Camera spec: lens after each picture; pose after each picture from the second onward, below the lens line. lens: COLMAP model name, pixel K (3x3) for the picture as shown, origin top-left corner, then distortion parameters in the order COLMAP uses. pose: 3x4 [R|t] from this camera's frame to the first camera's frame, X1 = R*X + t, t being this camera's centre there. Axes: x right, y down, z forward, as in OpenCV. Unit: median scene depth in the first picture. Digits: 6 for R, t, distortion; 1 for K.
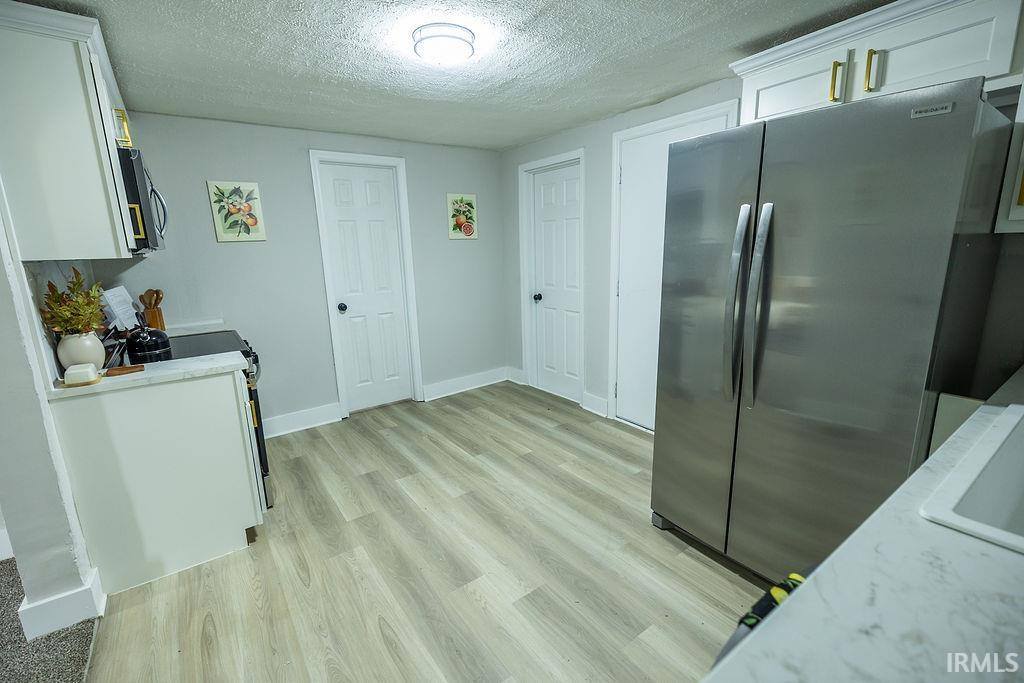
lens RADIAL K [[450.1, 0, 512.0], [0, 450.1, 341.5], [0, 0, 1]] dist [0.009340, -0.000054]
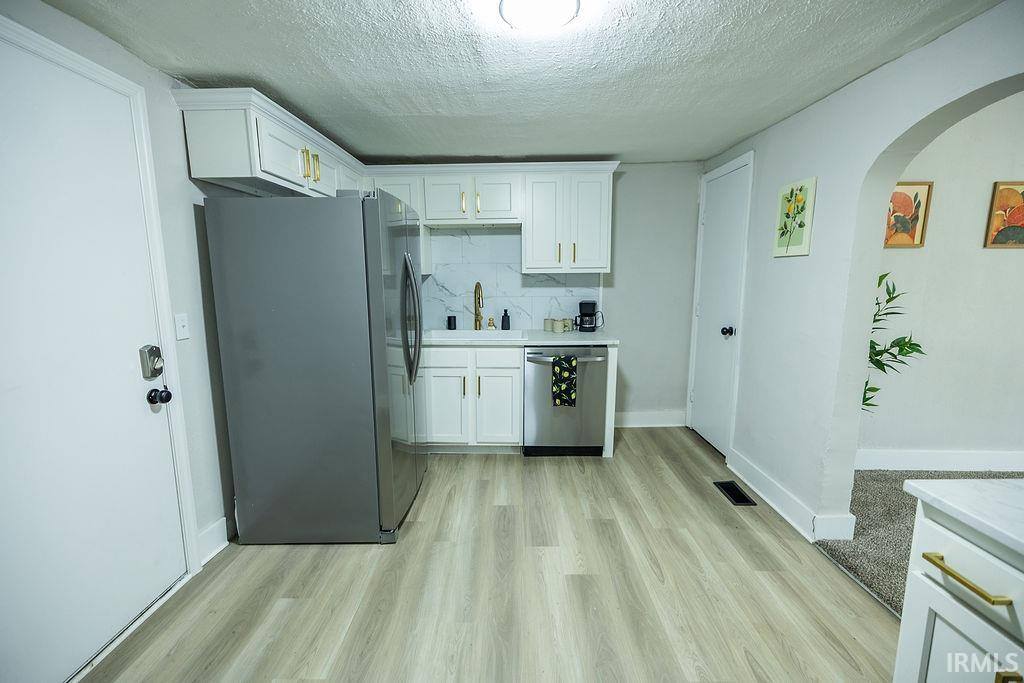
lens RADIAL K [[430.3, 0, 510.2], [0, 430.3, 339.6], [0, 0, 1]] dist [0.004320, 0.000323]
pose [[-0.809528, -0.055014, 0.584499, -0.321088], [0.151071, 0.942552, 0.297947, -0.205937], [-0.567312, 0.329497, -0.754711, 1.012107]]
